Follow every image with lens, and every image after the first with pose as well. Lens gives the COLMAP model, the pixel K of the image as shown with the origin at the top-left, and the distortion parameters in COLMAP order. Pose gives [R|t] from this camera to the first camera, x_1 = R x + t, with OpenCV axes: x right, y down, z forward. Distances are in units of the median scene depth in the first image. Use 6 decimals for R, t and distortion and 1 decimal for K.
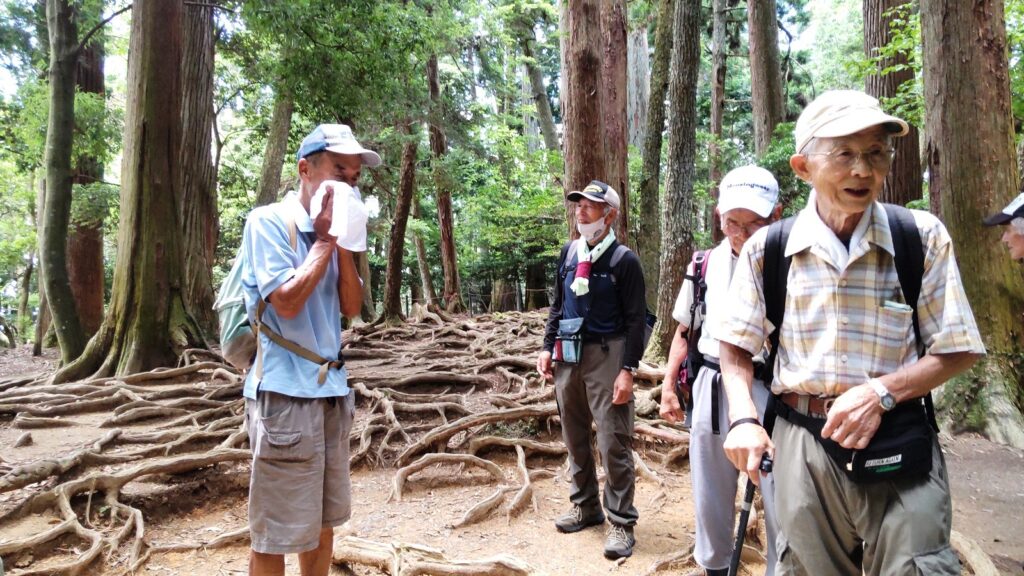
lens RADIAL K [[706.8, 0, 513.3], [0, 706.8, 286.5], [0, 0, 1]] dist [0.065965, -0.133992]
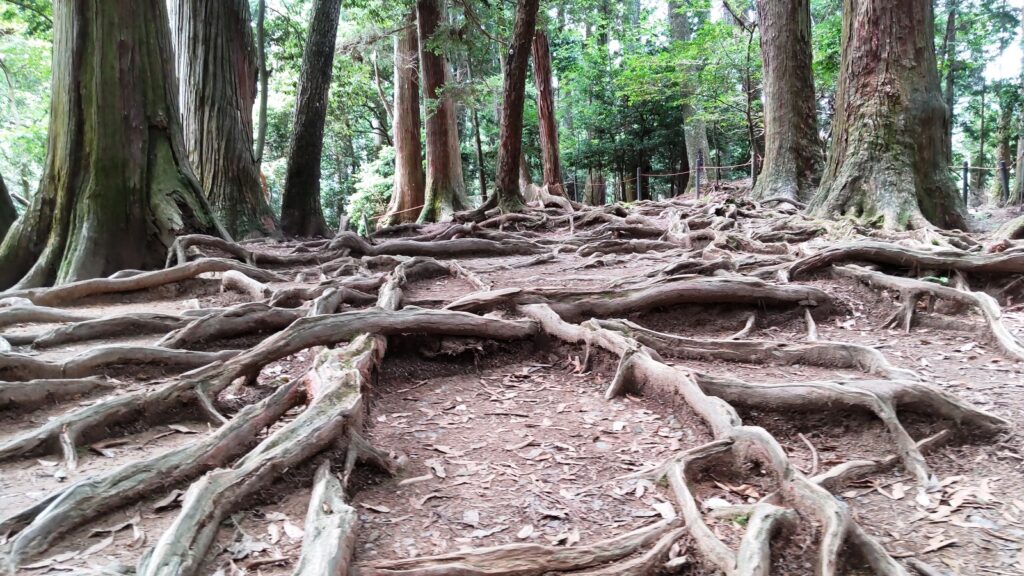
lens RADIAL K [[706.8, 0, 513.3], [0, 706.8, 286.5], [0, 0, 1]] dist [0.065965, -0.133992]
pose [[0.995080, -0.002438, -0.099040, -0.164847], [0.015473, 0.991254, 0.131055, 0.062980], [0.097855, -0.131943, 0.986416, 0.520141]]
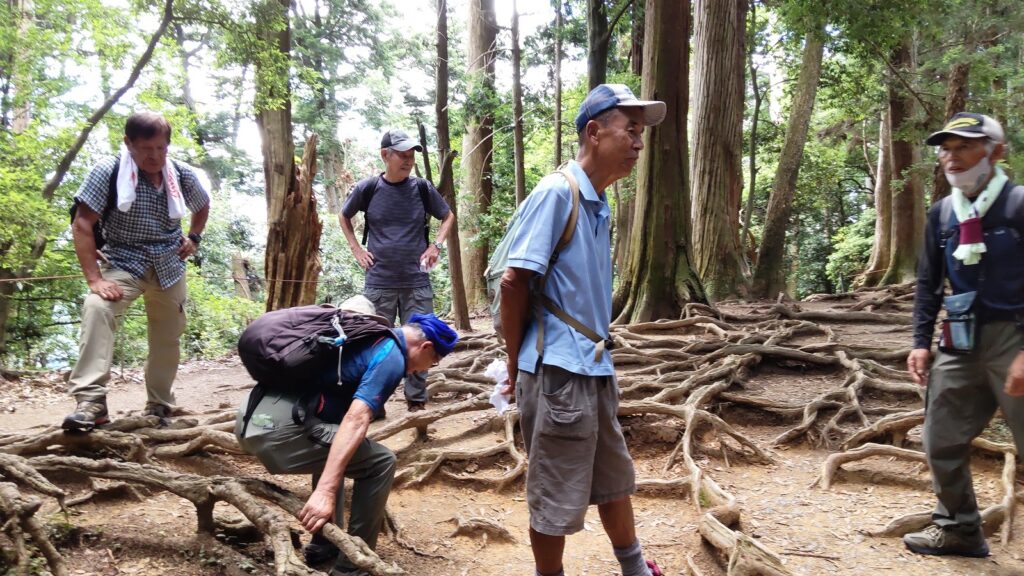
lens RADIAL K [[700.5, 0, 506.2], [0, 700.5, 287.1], [0, 0, 1]] dist [0.079939, -0.161198]
pose [[0.711650, 0.030328, -0.701879, 0.091925], [0.015963, 0.998112, 0.059313, -0.003001], [0.702353, -0.053414, 0.709822, 0.066194]]
